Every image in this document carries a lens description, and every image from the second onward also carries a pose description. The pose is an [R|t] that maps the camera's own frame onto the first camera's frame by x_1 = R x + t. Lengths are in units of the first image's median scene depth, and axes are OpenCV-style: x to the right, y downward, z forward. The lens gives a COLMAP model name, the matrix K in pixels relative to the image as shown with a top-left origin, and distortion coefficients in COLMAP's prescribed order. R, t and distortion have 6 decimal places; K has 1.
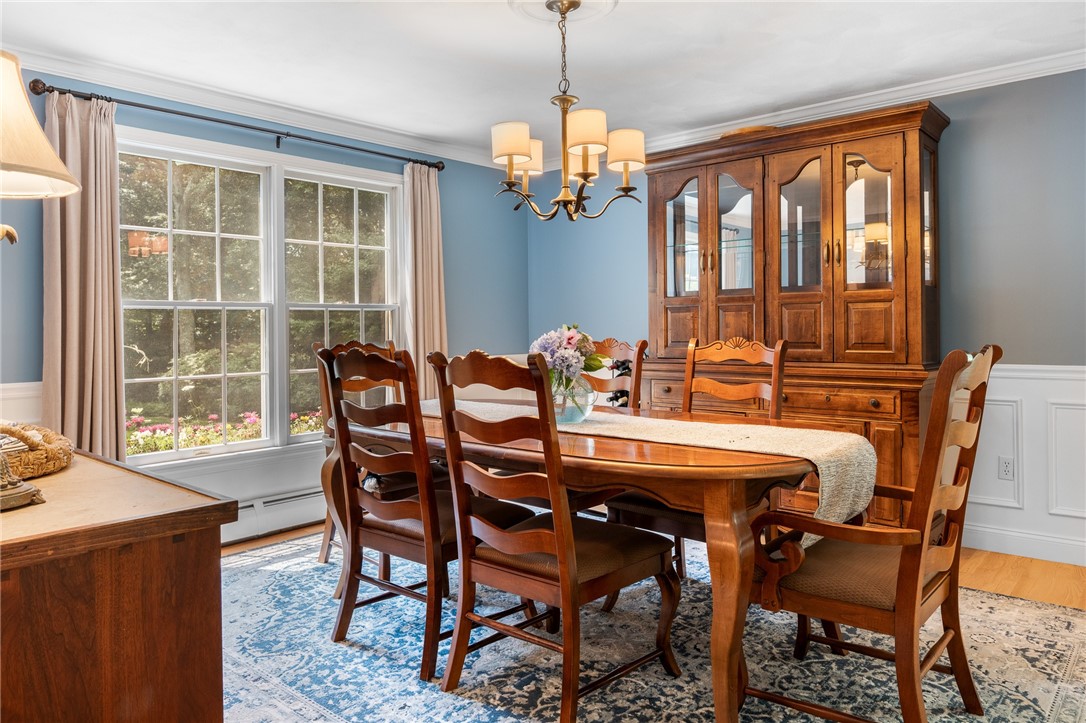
lens RADIAL K [[733.3, 0, 543.6], [0, 733.3, 320.5], [0, 0, 1]] dist [0.000120, 0.000040]
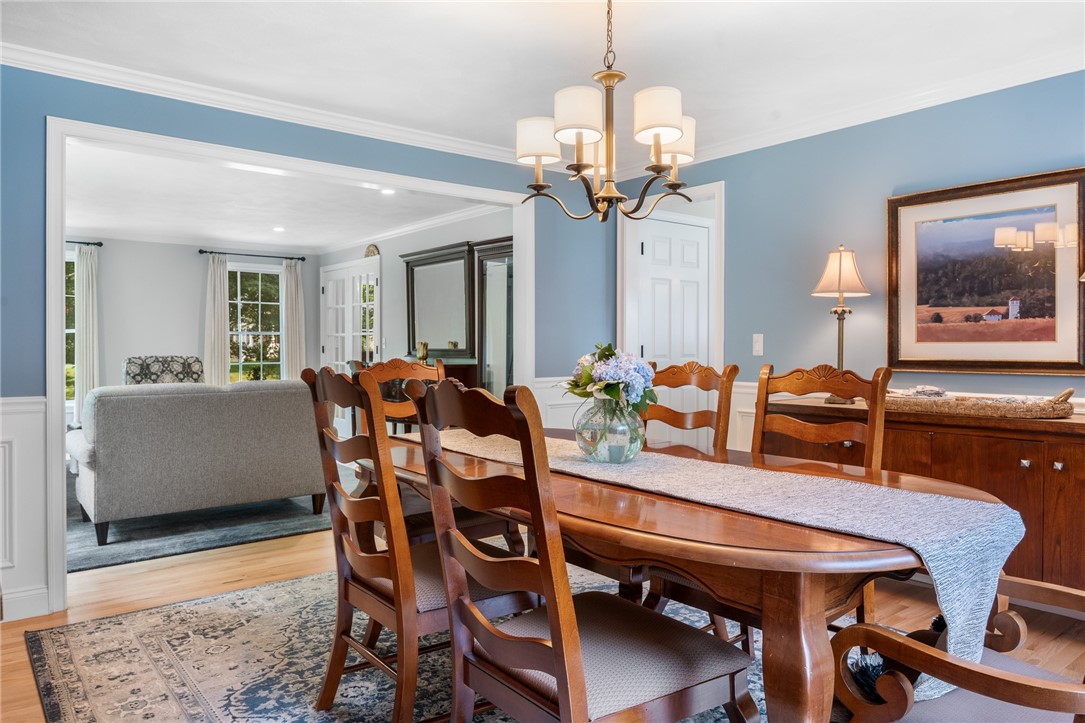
lens RADIAL K [[736.3, 0, 546.3], [0, 736.3, 363.6], [0, 0, 1]] dist [-0.002808, -0.001631]
pose [[-0.984430, 0.007277, 0.175624, -0.050346], [0.010532, 0.999789, 0.017609, 0.014464], [-0.175459, 0.019184, -0.984300, 1.999359]]
